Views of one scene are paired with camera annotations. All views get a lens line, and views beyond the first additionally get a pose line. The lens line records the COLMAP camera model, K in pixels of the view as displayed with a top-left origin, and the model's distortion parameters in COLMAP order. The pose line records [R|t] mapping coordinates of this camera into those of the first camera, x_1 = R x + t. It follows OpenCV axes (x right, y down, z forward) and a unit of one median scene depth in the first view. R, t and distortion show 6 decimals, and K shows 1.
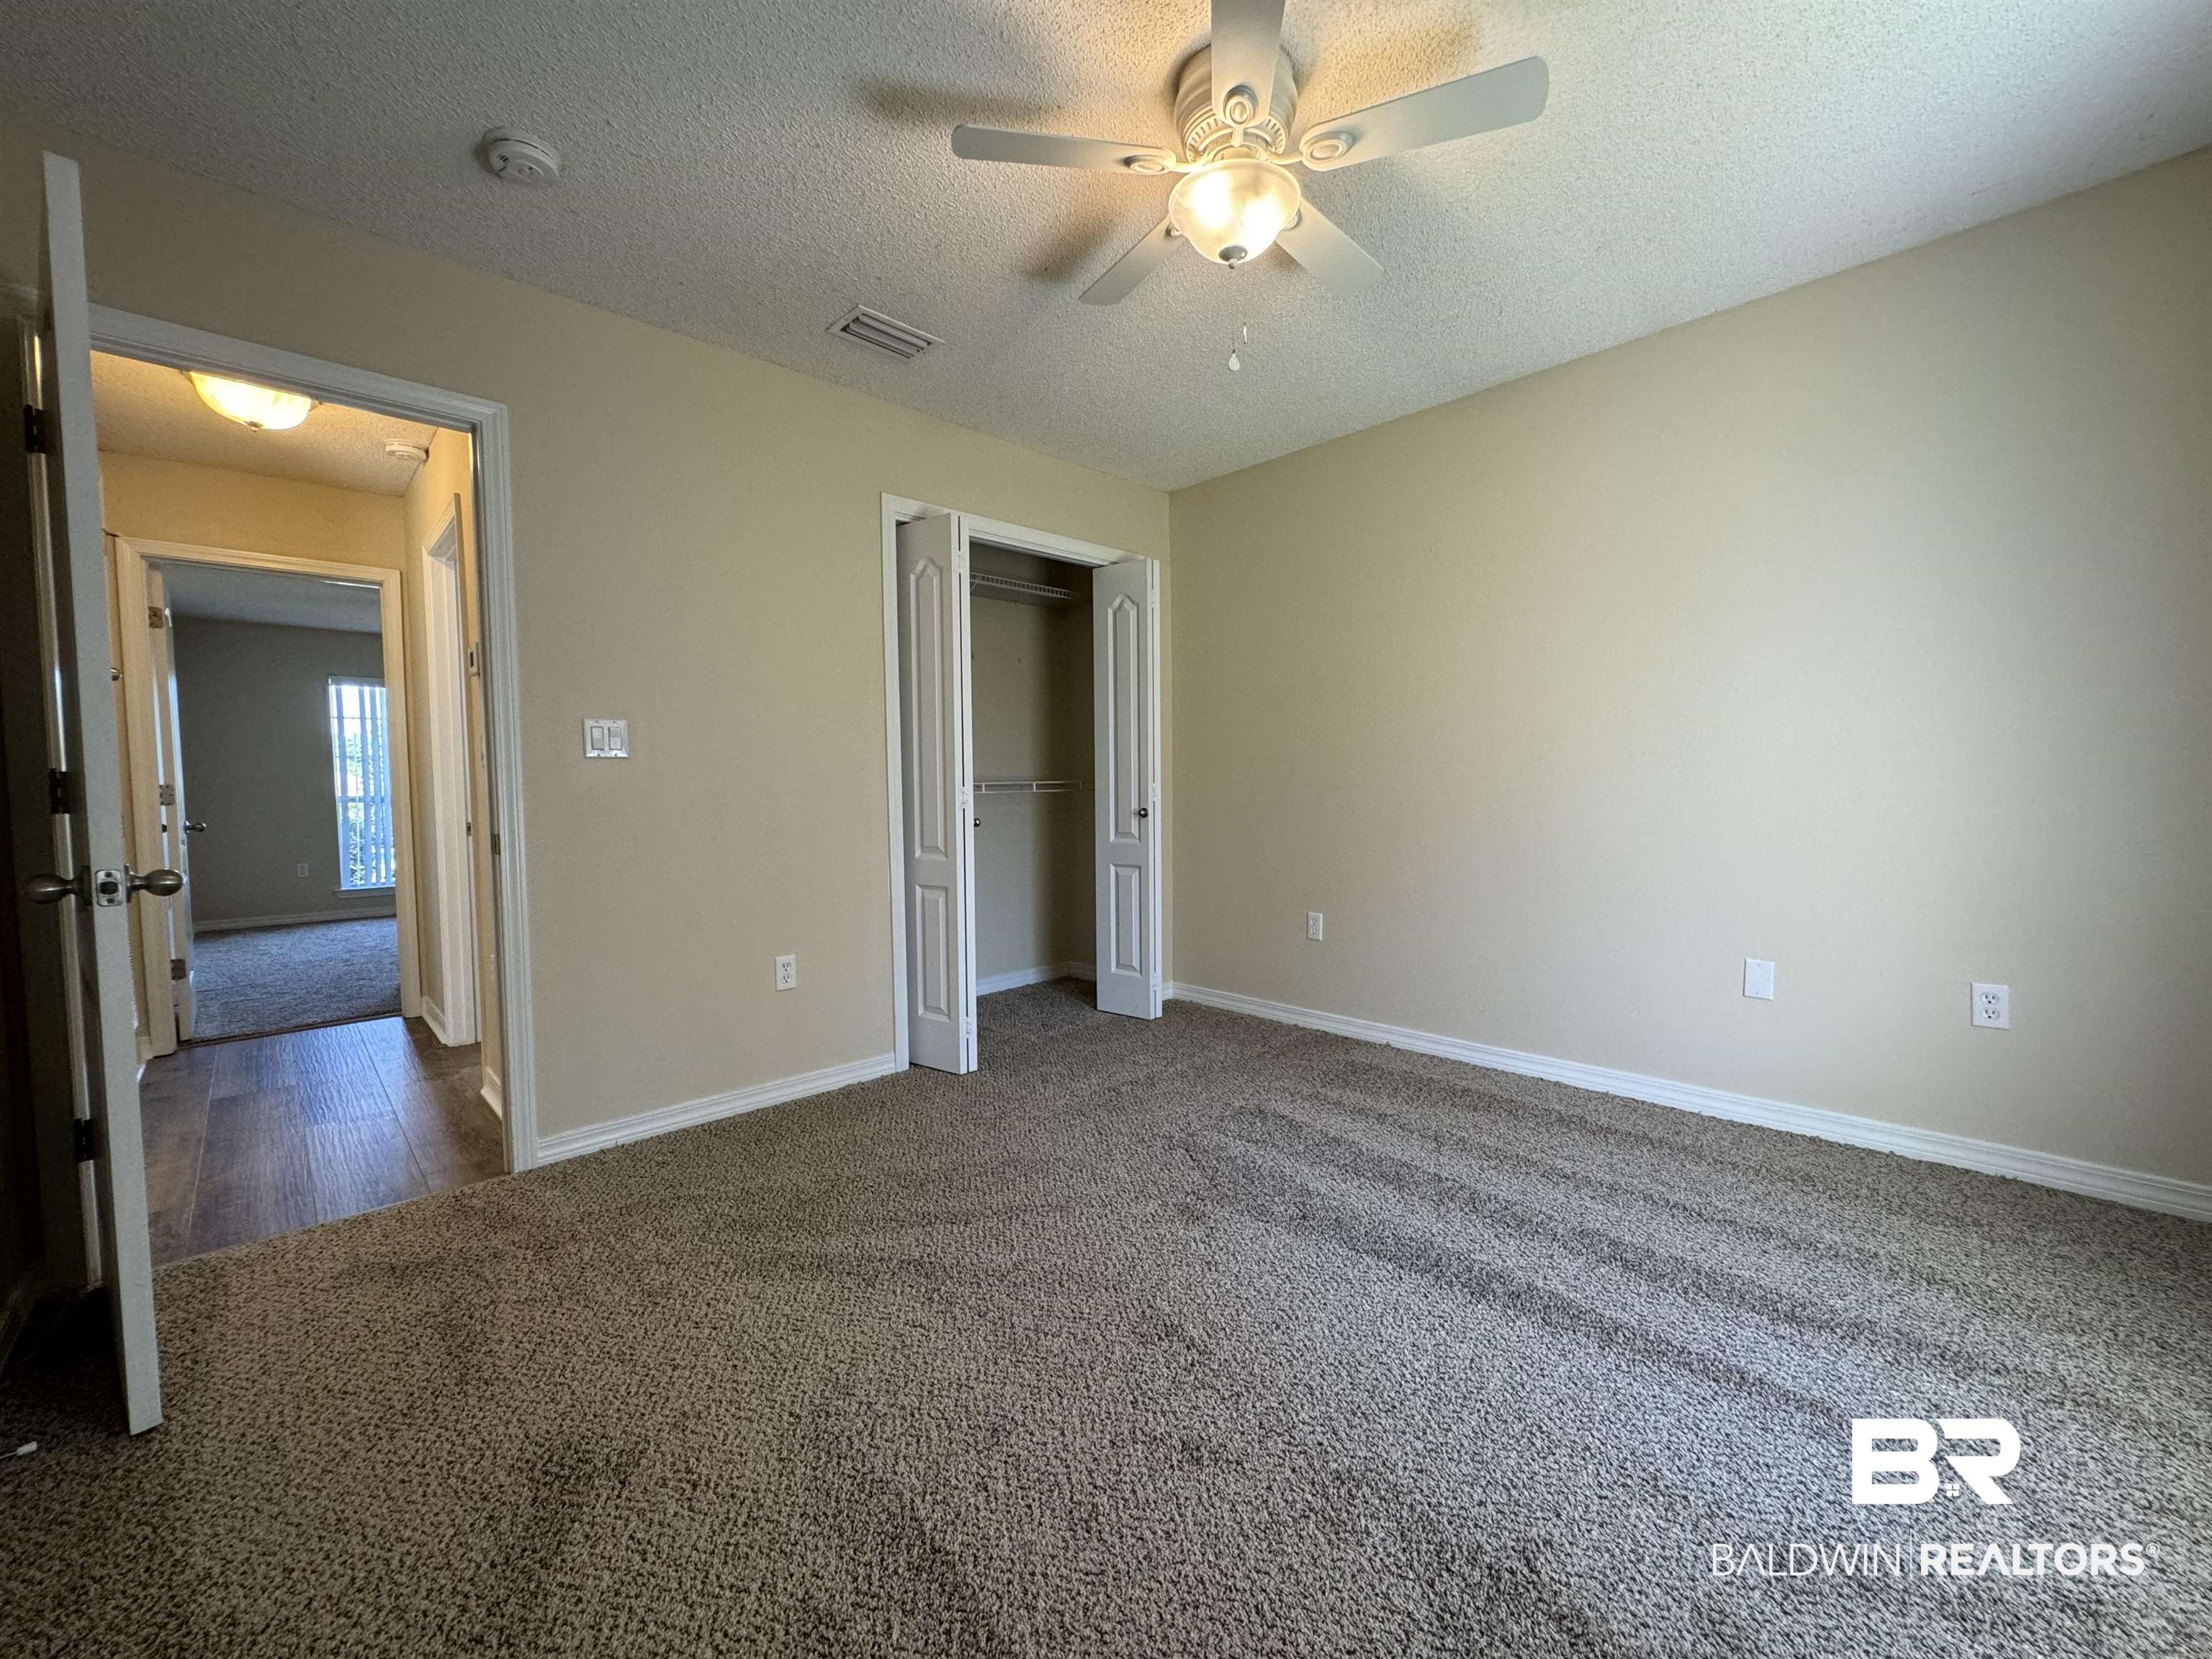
lens RADIAL K [[881.3, 0, 1106.0], [0, 881.3, 829.5], [0, 0, 1]] dist [-0.000343, -0.000443]
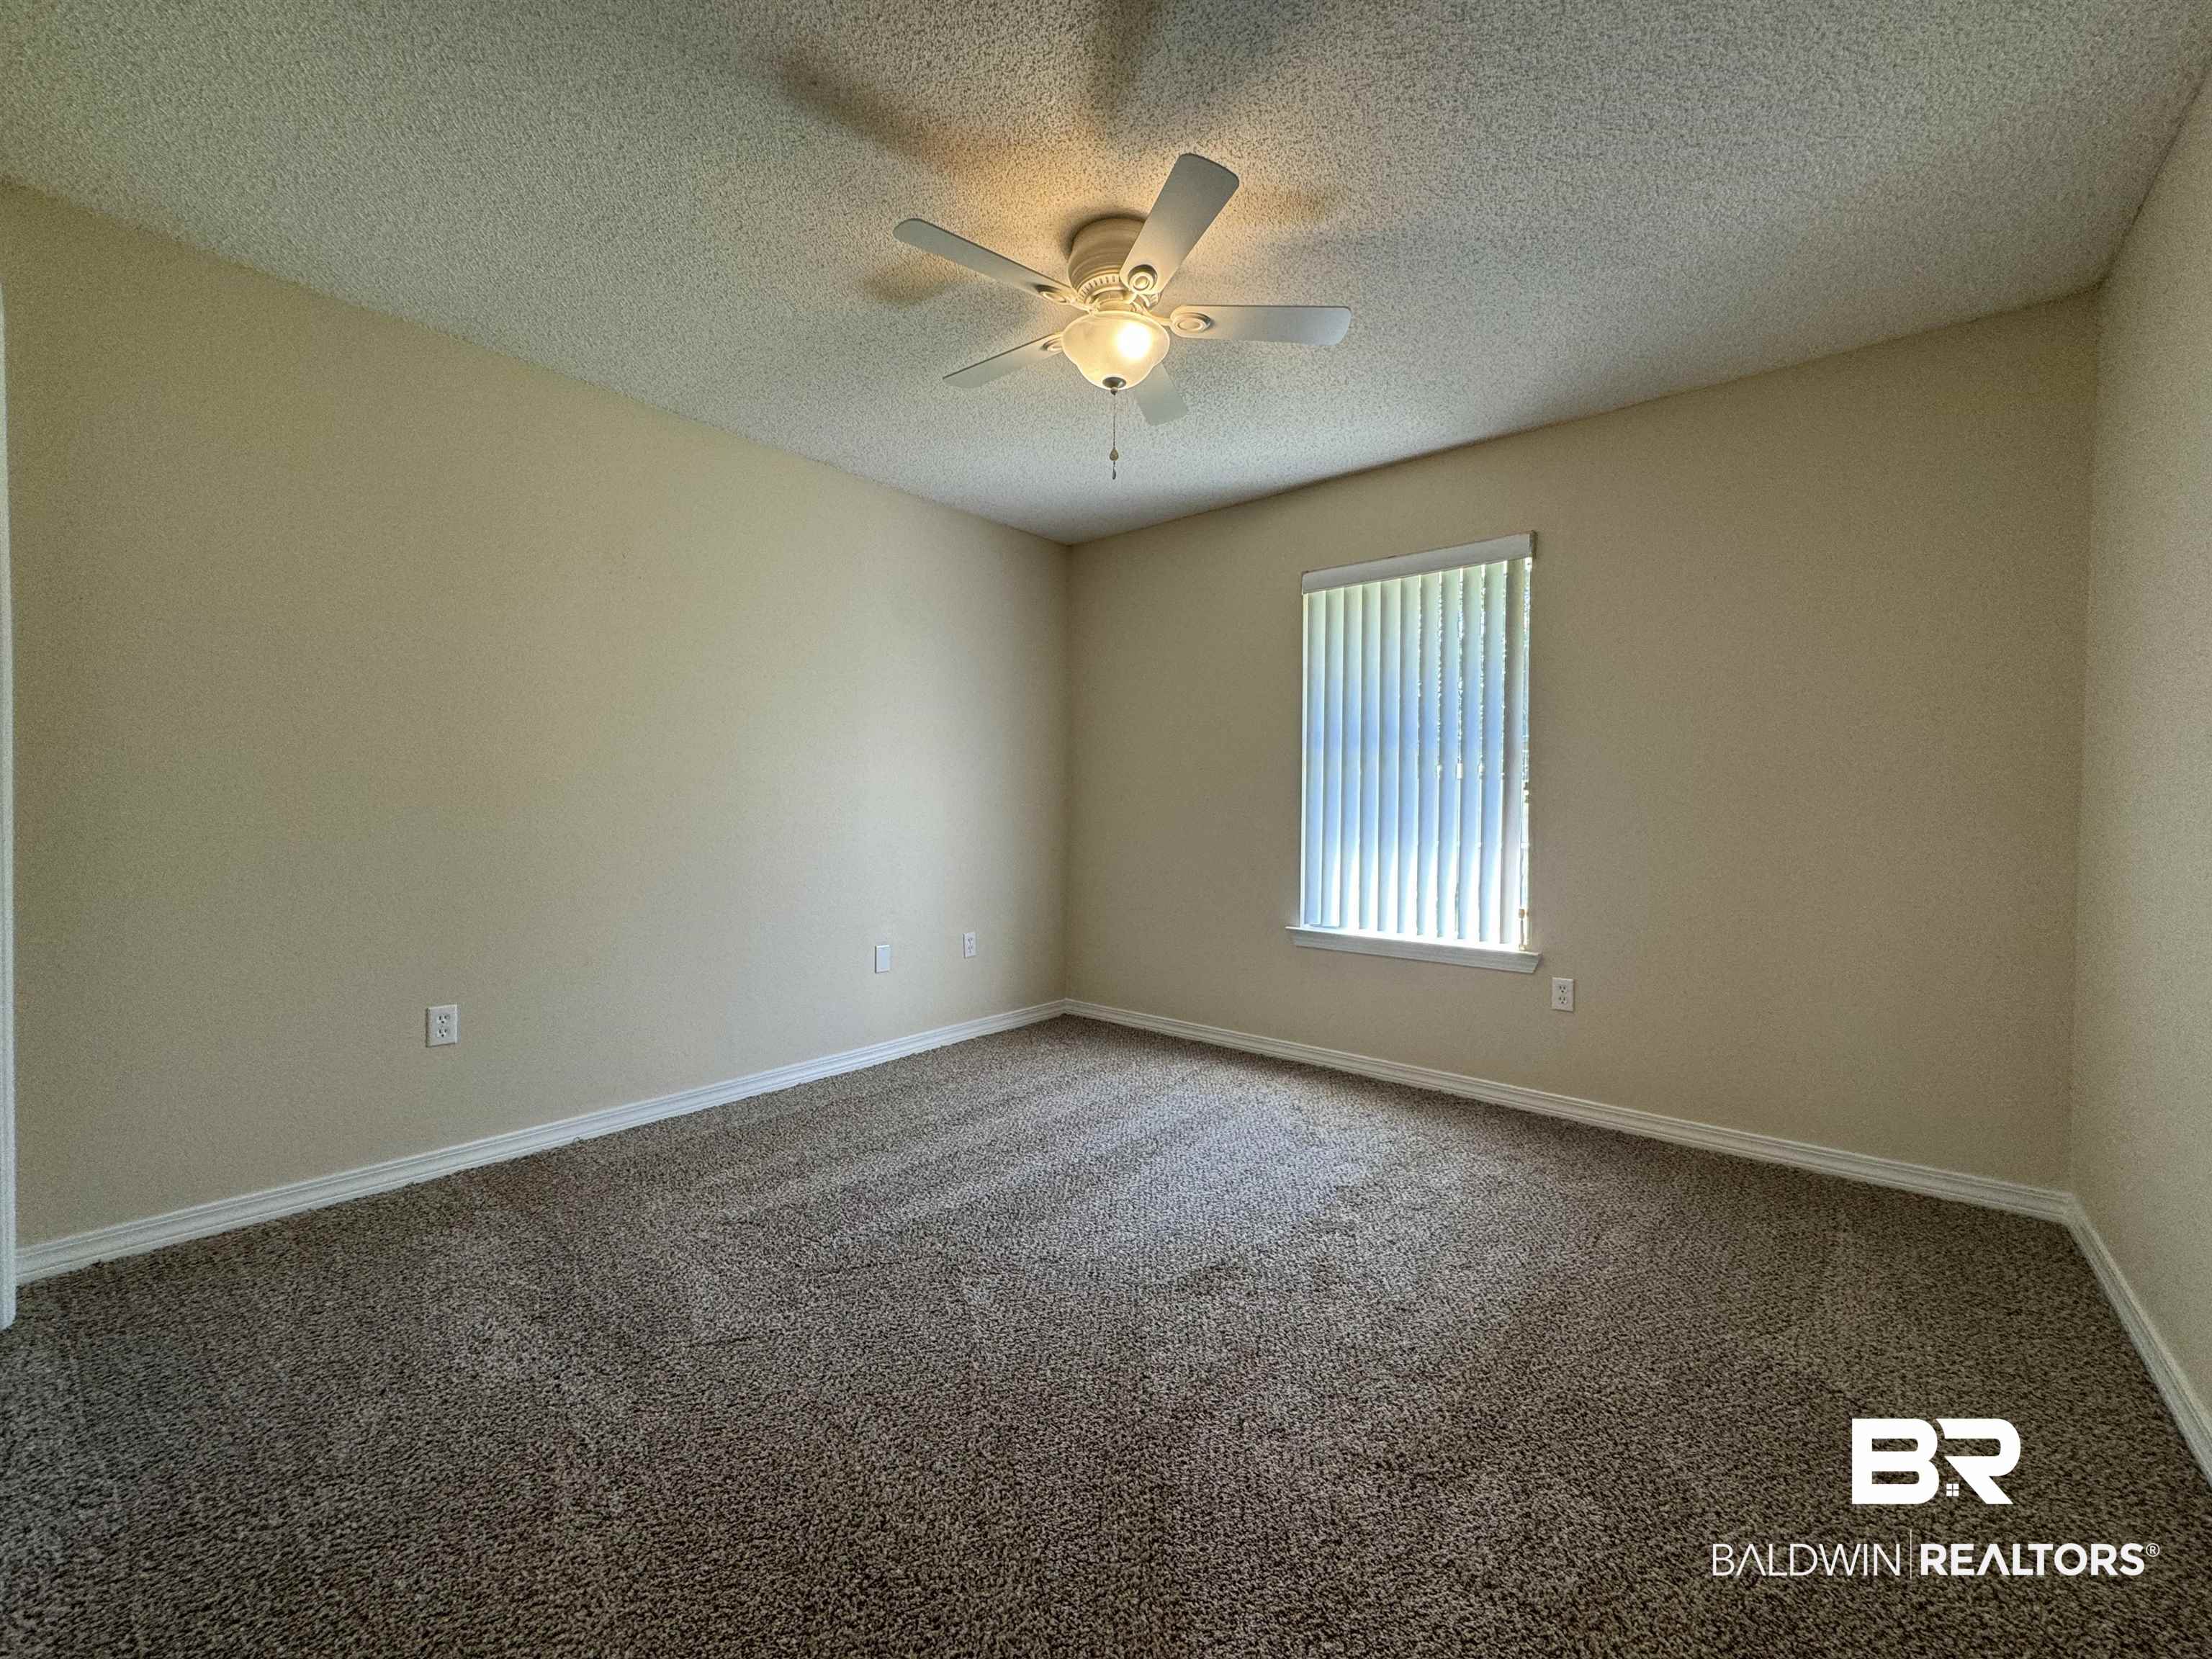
lens RADIAL K [[881.3, 0, 1106.0], [0, 881.3, 829.5], [0, 0, 1]] dist [-0.000343, -0.000443]
pose [[-0.091767, -0.012401, 0.995703, -0.752422], [0.046494, 0.998779, 0.016725, -0.048059], [-0.994694, 0.047829, -0.091078, 0.816748]]
